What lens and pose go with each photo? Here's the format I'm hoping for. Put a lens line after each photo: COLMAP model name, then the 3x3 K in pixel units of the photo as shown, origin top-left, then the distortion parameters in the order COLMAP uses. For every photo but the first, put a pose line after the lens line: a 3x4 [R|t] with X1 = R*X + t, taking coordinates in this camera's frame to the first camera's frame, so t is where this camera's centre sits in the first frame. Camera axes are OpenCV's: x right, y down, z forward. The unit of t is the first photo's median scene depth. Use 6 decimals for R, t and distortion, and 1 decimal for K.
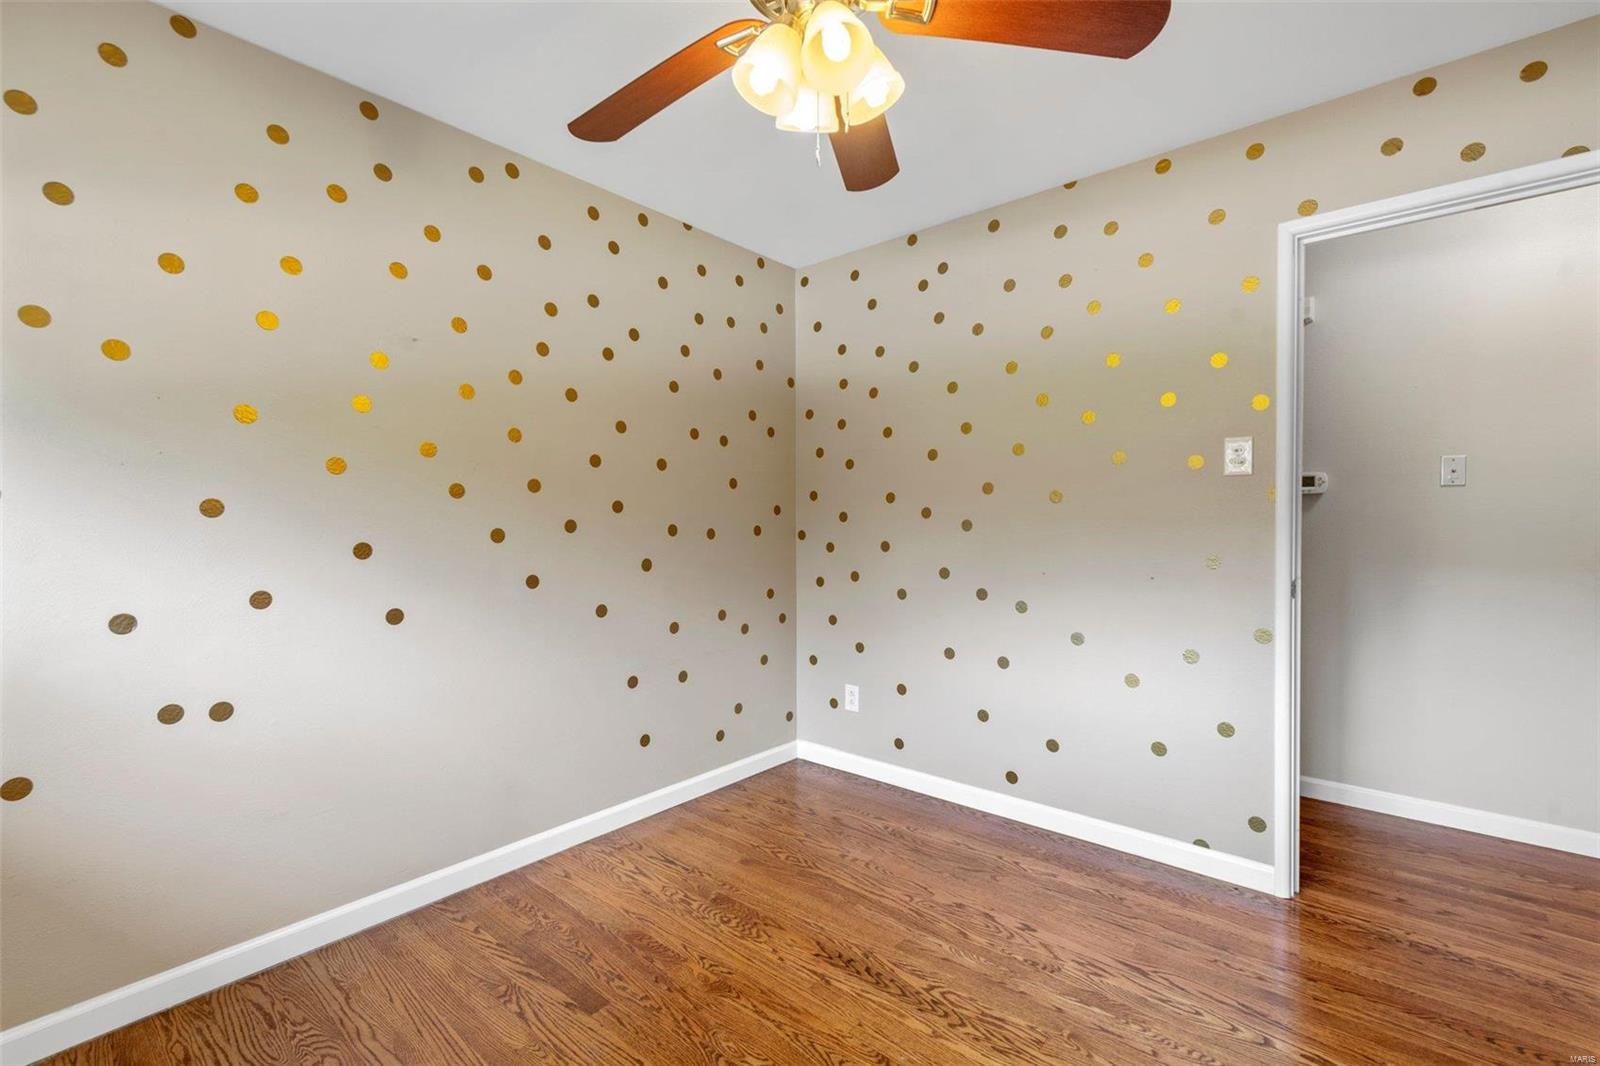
lens RADIAL K [[696.4, 0, 803.1], [0, 696.4, 525.5], [0, 0, 1]] dist [0.011384, -0.000274]
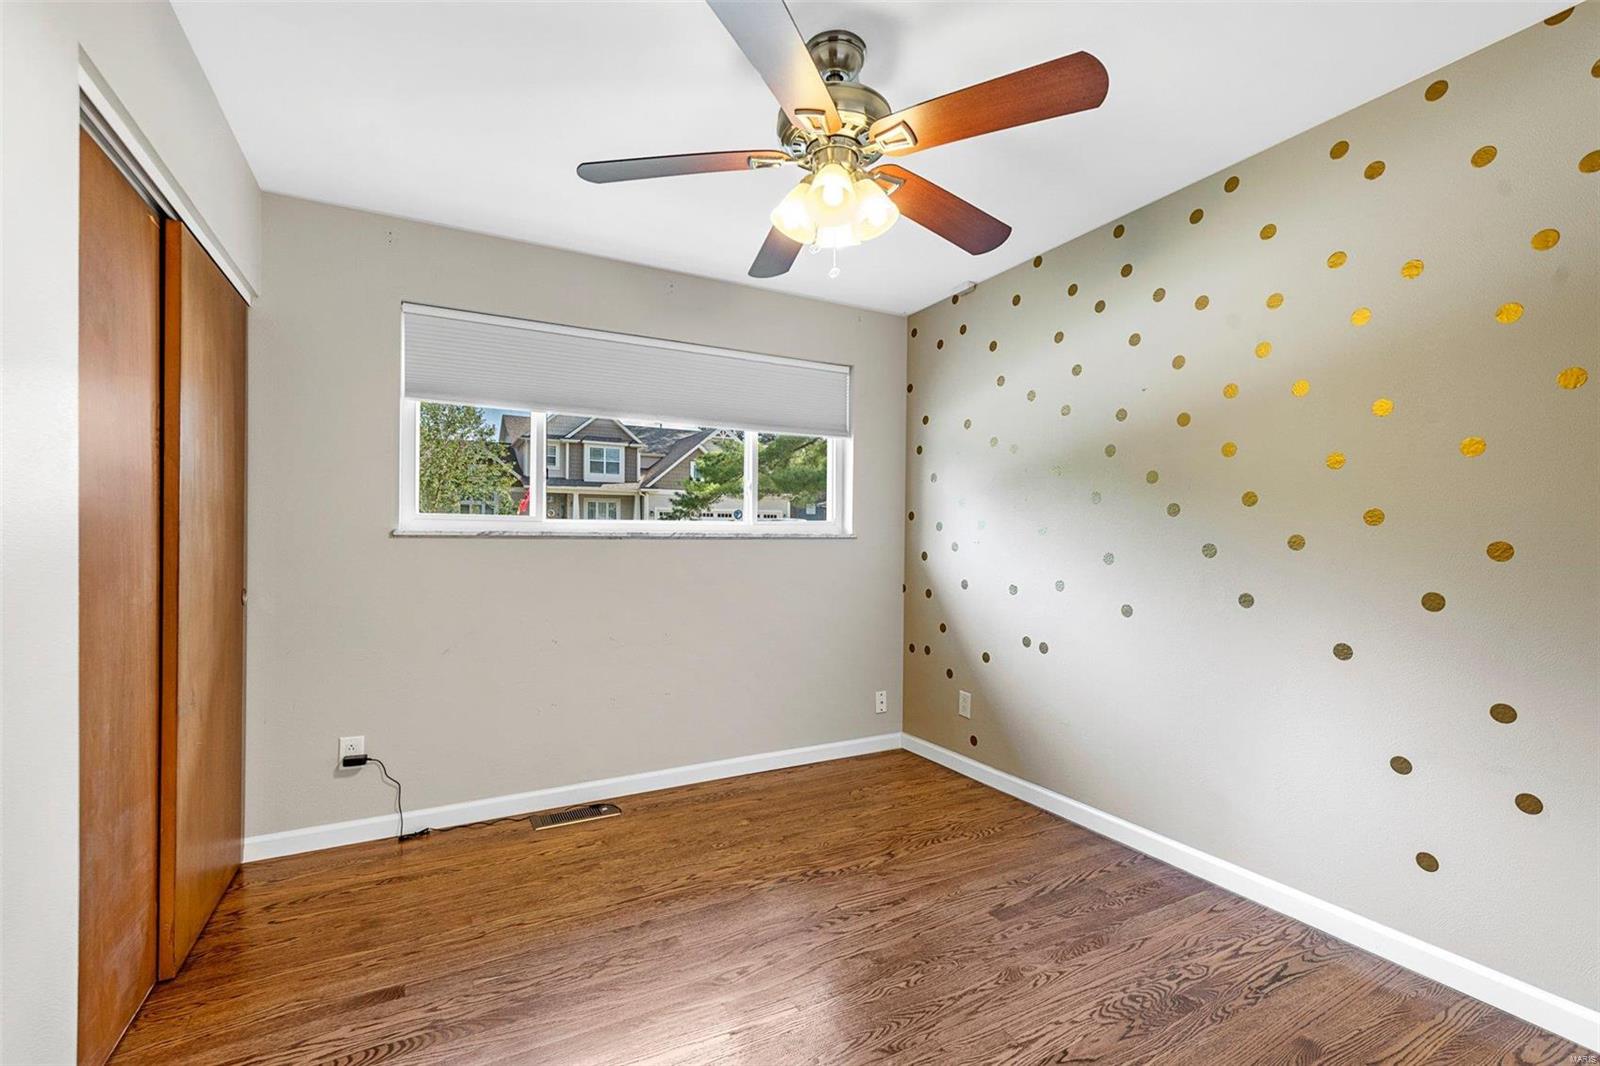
lens RADIAL K [[696.4, 0, 803.1], [0, 696.4, 525.5], [0, 0, 1]] dist [0.011384, -0.000274]
pose [[-0.353082, -0.013650, -0.935493, 0.813621], [-0.003927, 0.999906, -0.013108, -0.007362], [0.935584, -0.000954, -0.353102, 0.877019]]
